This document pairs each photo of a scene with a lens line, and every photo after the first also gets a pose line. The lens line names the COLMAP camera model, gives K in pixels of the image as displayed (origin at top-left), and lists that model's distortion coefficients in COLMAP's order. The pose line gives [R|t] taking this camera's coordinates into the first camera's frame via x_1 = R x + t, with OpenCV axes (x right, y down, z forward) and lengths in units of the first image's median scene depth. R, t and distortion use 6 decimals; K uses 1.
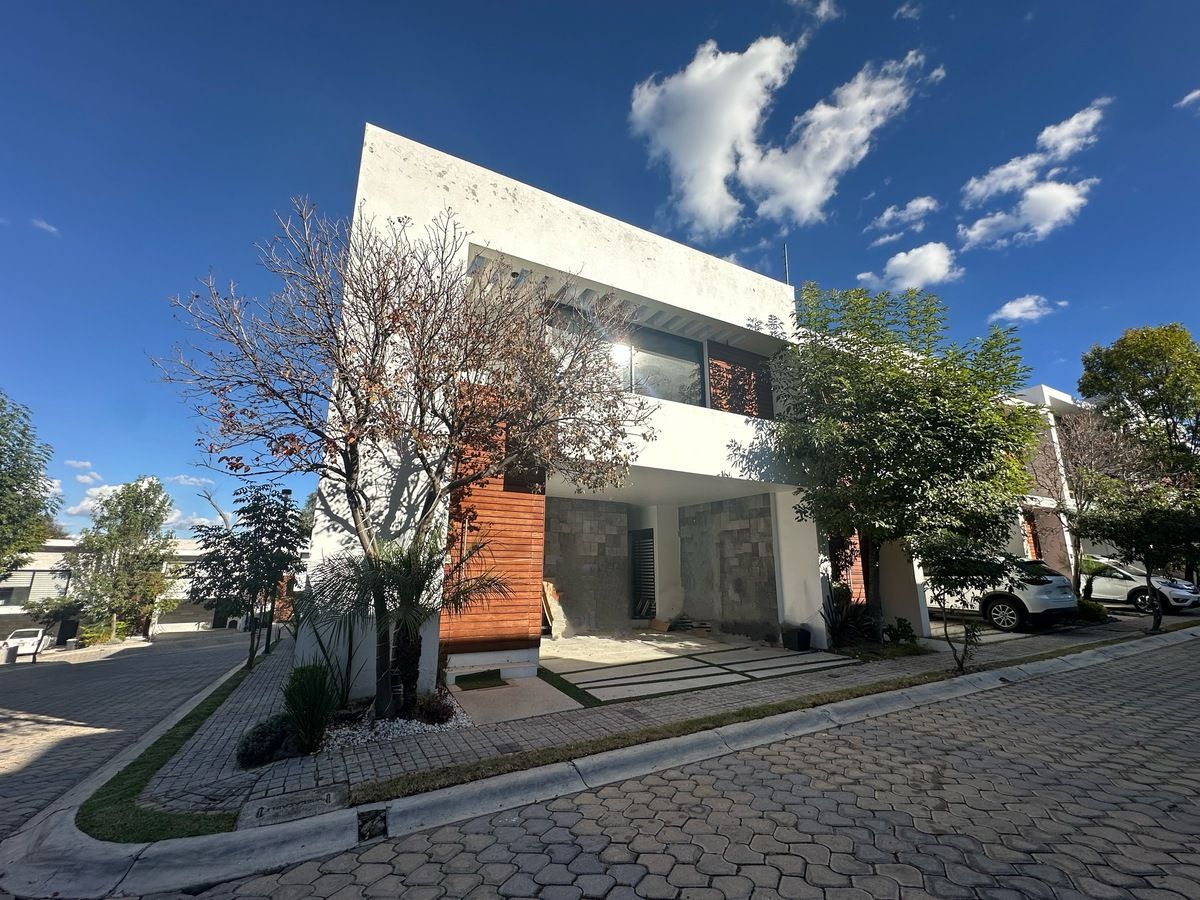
lens RADIAL K [[505.4, 0, 600.0], [0, 505.4, 450.0], [0, 0, 1]] dist [-0.004102, 0.000130]
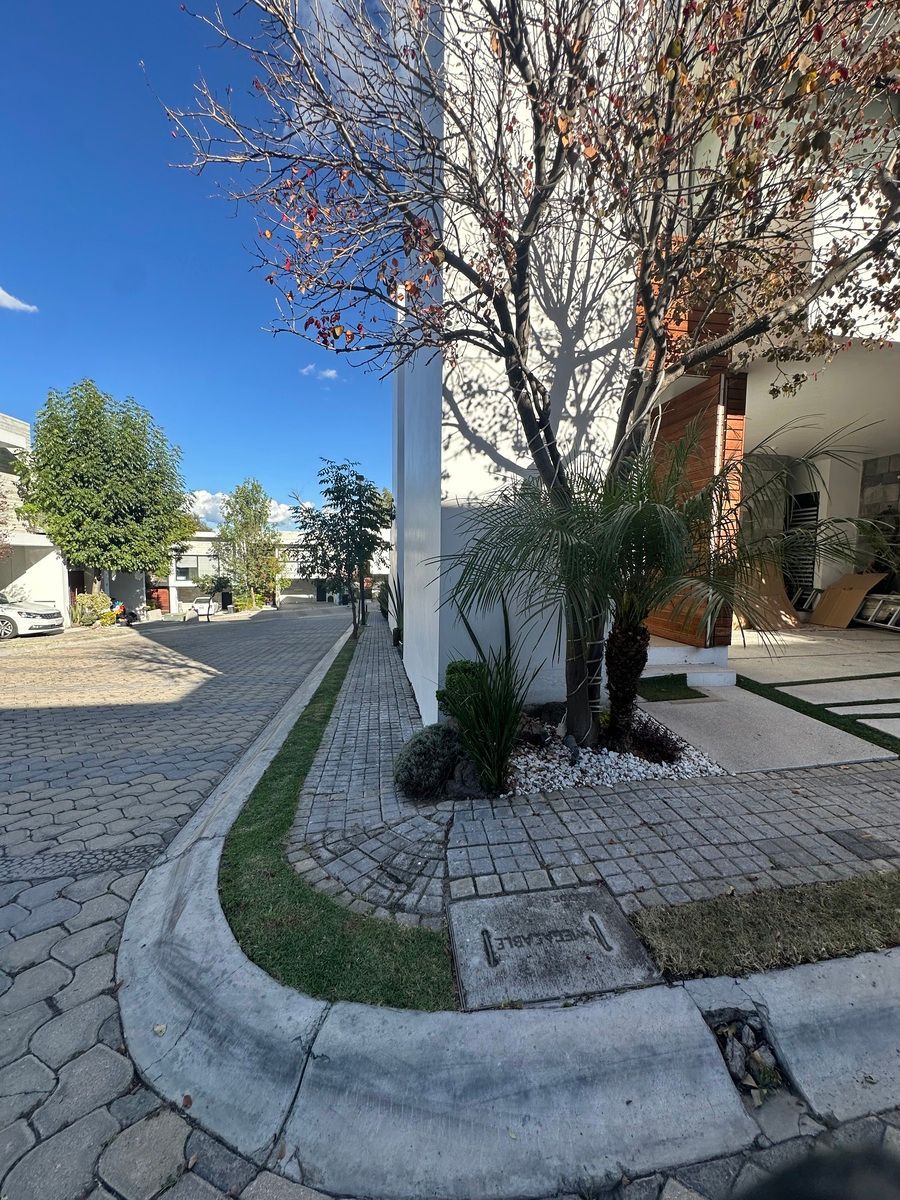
lens RADIAL K [[475.6, 0, 450.0], [0, 475.6, 600.0], [0, 0, 1]] dist [-0.000034, -0.000223]
pose [[0.938235, 0.035707, -0.344151, -0.368486], [0.073552, 0.951343, 0.299228, 0.150760], [0.338090, -0.306059, 0.889957, 0.436146]]
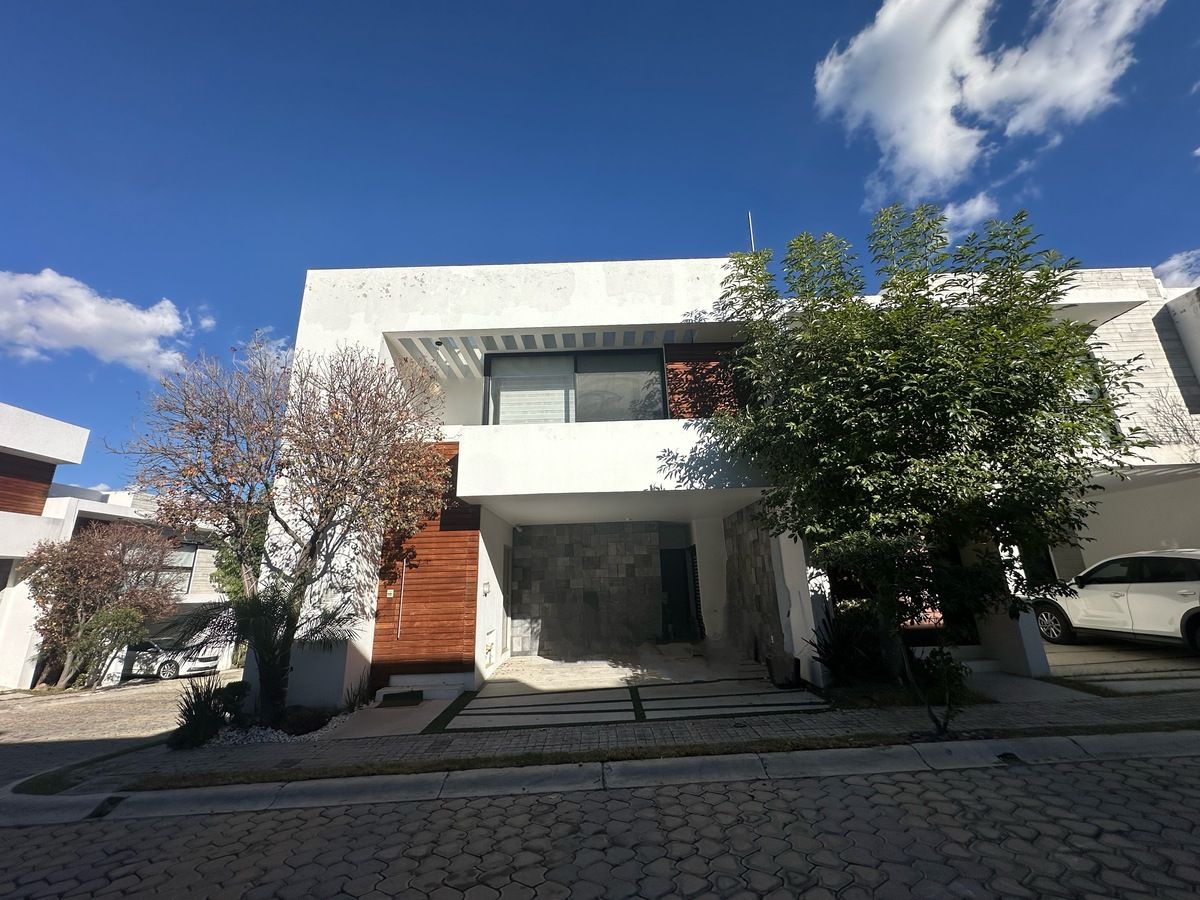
lens RADIAL K [[475.6, 0, 600.0], [0, 475.6, 450.0], [0, 0, 1]] dist [-0.000034, -0.000223]
pose [[0.874684, -0.164622, -0.455881, 0.891356], [0.147629, 0.986350, -0.072929, 0.044055], [0.461664, -0.003511, 0.887048, 0.284842]]
